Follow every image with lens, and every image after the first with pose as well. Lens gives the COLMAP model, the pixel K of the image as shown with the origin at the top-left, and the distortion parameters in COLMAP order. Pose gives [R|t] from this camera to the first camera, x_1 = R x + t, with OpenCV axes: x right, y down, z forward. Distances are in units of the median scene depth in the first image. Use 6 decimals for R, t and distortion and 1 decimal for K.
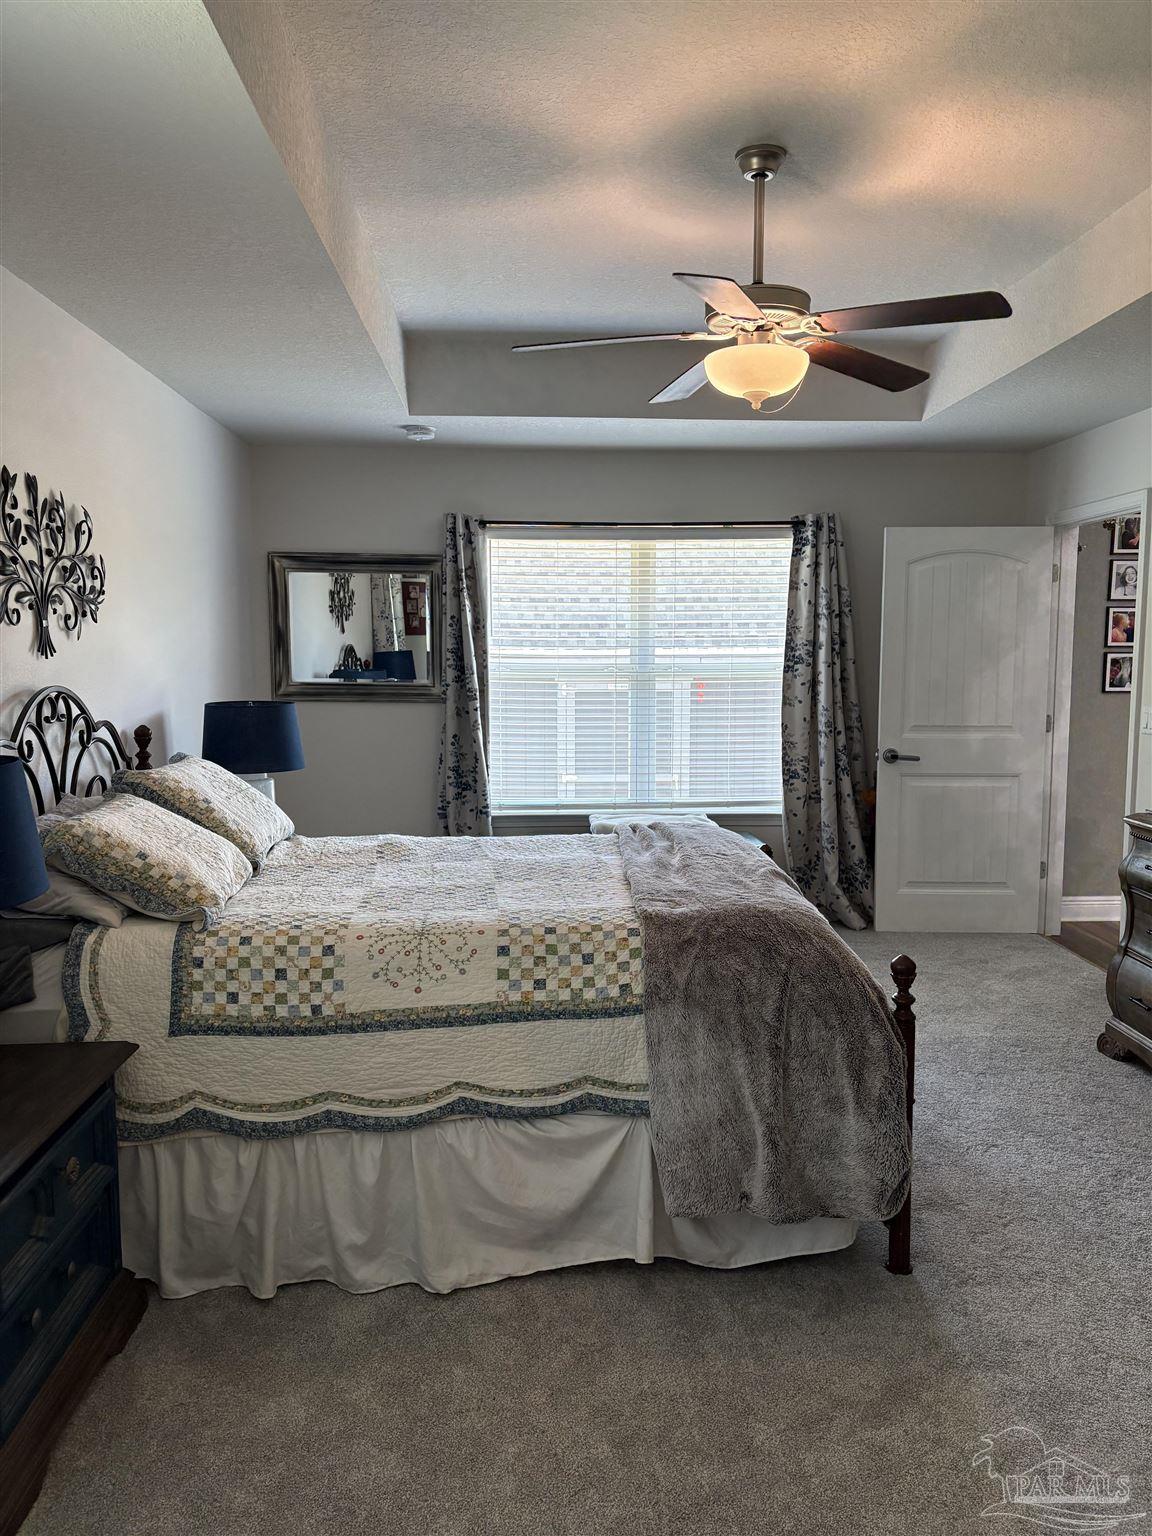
lens RADIAL K [[1151.6, 0, 568.1], [0, 1151.6, 765.5], [0, 0, 1]] dist [0.012165, 0.000246]
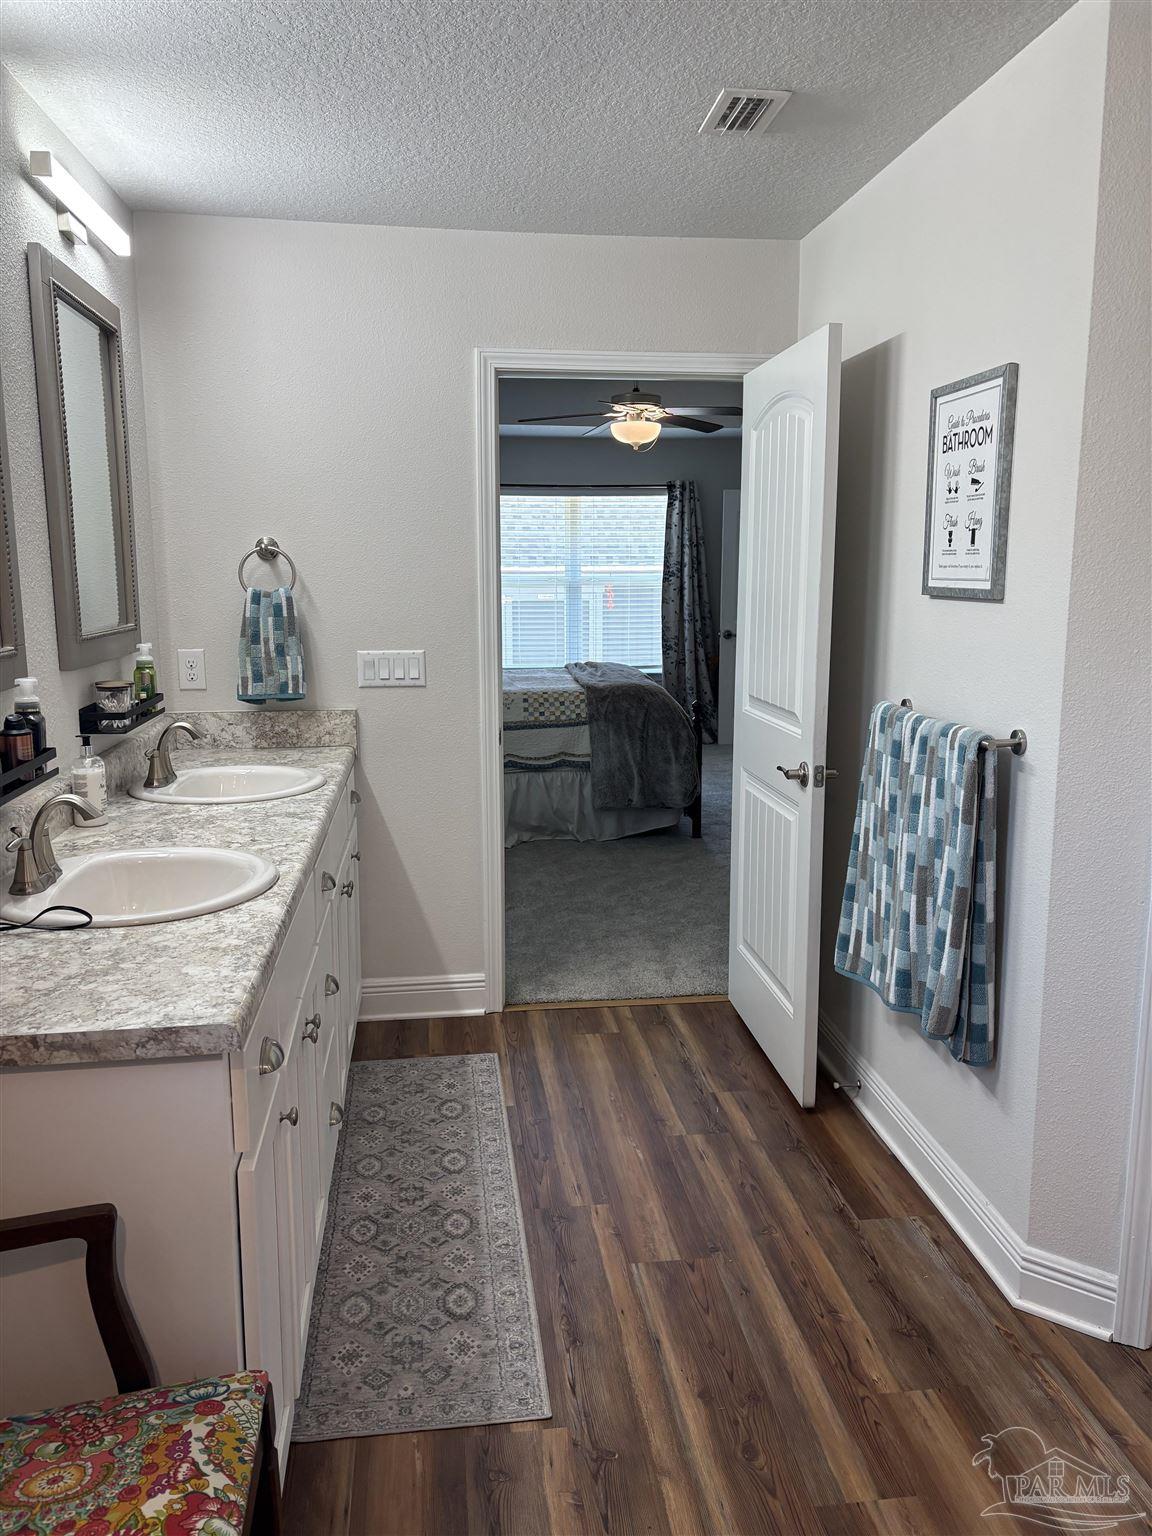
lens RADIAL K [[1151.6, 0, 580.6], [0, 1151.6, 774.7], [0, 0, 1]] dist [0.012165, 0.000246]
pose [[0.996009, -0.015091, 0.087969, -0.067419], [0.008168, 0.996878, 0.078532, 0.057900], [-0.088880, -0.077500, 0.993023, -0.581036]]
